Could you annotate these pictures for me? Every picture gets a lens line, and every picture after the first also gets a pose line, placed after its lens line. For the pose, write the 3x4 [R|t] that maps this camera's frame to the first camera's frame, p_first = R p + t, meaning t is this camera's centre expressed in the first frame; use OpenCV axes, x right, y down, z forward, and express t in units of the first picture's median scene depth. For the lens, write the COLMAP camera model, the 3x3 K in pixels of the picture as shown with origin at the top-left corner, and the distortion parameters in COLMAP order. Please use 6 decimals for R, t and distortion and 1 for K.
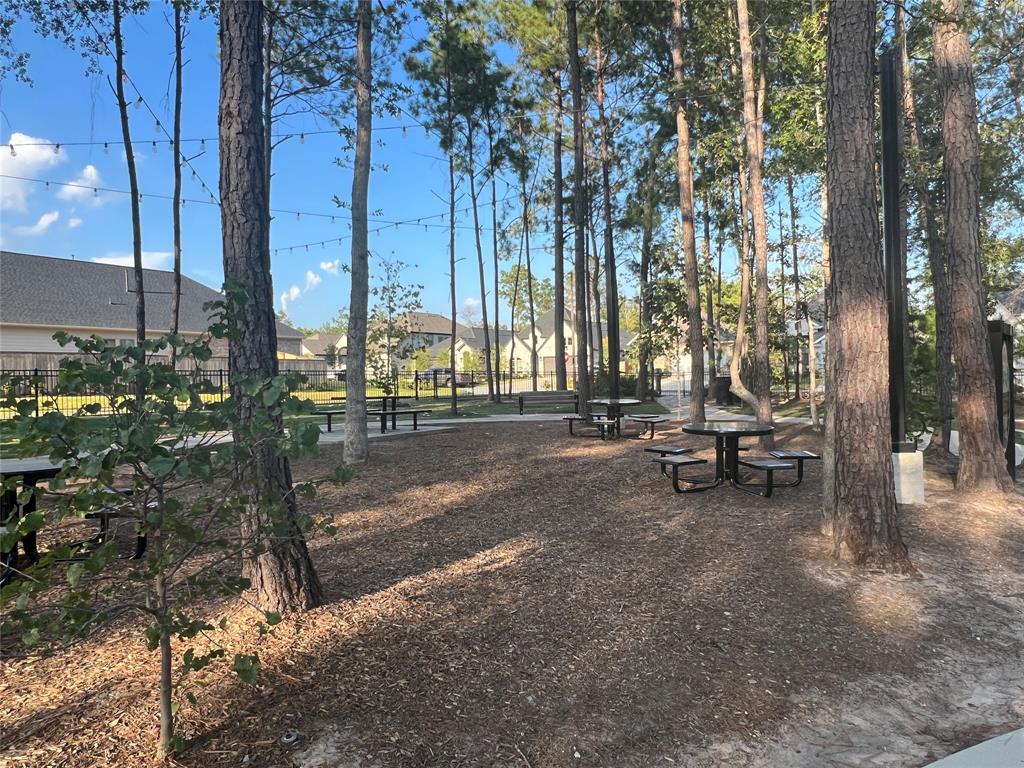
lens RADIAL K [[705.0, 0, 513.3], [0, 705.0, 383.8], [0, 0, 1]] dist [0.001078, 0.001750]
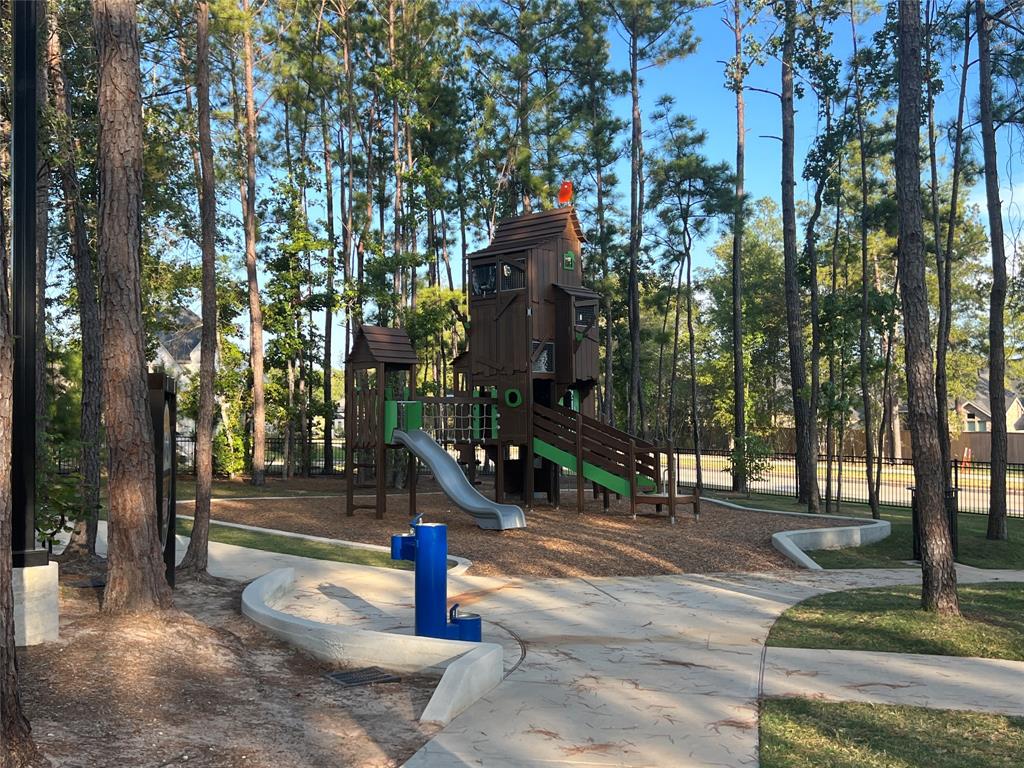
lens RADIAL K [[996.2, 0, 512.9], [0, 996.2, 384.0], [0, 0, 1]] dist [0.000315, 0.000000]
pose [[0.585149, 0.040756, 0.809901, 0.052907], [-0.007737, 0.998971, -0.044681, -0.032659], [-0.810889, 0.019879, 0.584863, 0.081528]]
